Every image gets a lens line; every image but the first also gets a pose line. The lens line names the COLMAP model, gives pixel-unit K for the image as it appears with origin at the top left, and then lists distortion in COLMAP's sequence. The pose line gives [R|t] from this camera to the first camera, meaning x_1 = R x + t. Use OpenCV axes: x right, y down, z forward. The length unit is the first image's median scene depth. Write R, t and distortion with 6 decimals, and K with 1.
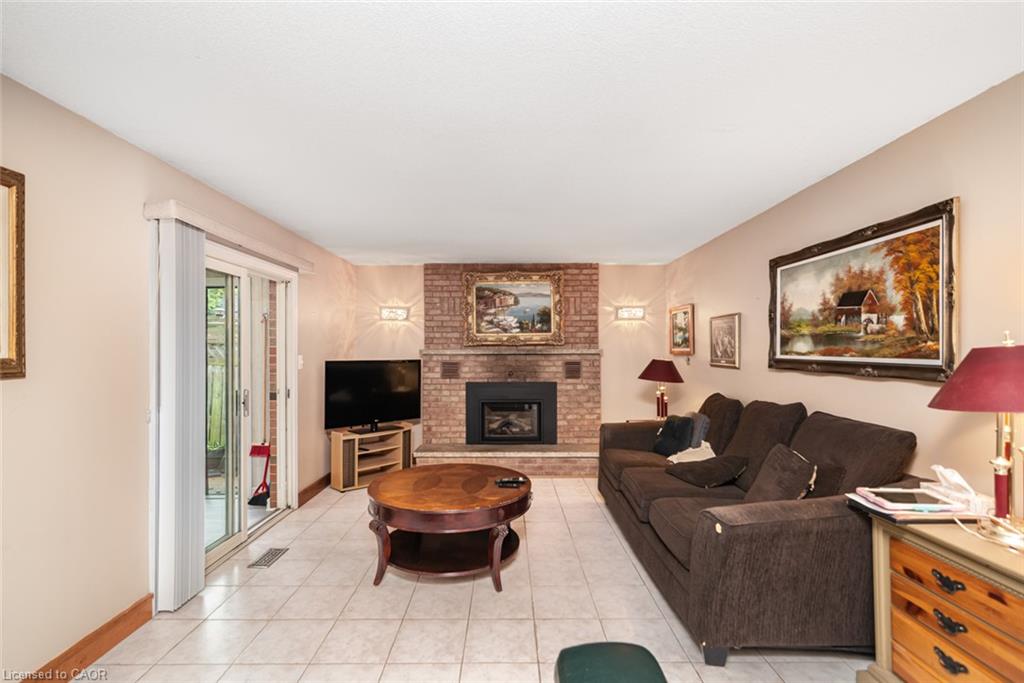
lens RADIAL K [[465.4, 0, 503.5], [0, 465.4, 336.2], [0, 0, 1]] dist [0.015444, -0.000896]
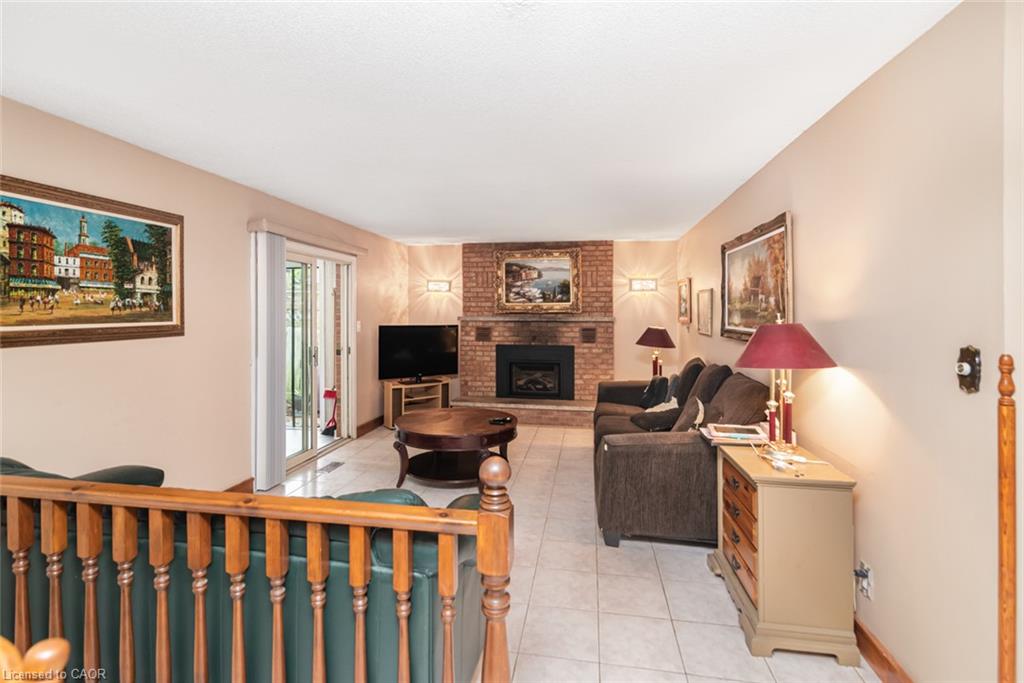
lens RADIAL K [[478.4, 0, 509.3], [0, 478.4, 308.2], [0, 0, 1]] dist [0.018881, 0.000055]
pose [[0.986345, 0.005049, -0.164617, 0.168085], [-0.001777, 0.999798, 0.020020, -0.018932], [0.164685, -0.019454, 0.986154, -0.203314]]
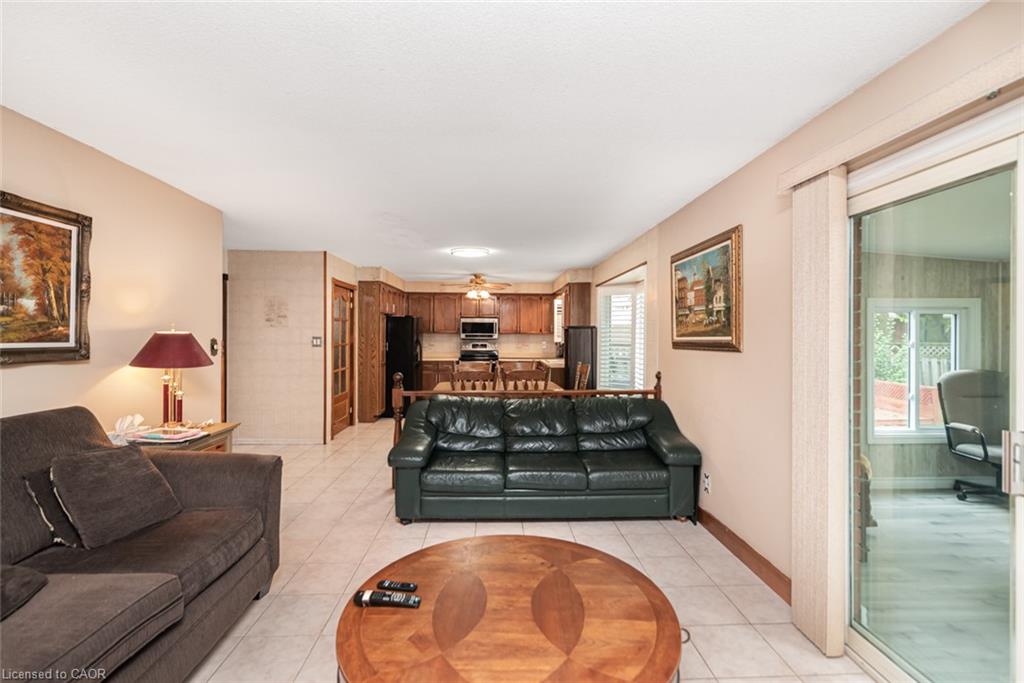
lens RADIAL K [[465.4, 0, 503.5], [0, 465.4, 336.2], [0, 0, 1]] dist [0.015444, -0.000896]
pose [[-0.999400, -0.001624, -0.034609, -0.058414], [-0.000742, 0.999675, -0.025499, 0.027854], [0.034639, -0.025458, -0.999076, 0.975213]]
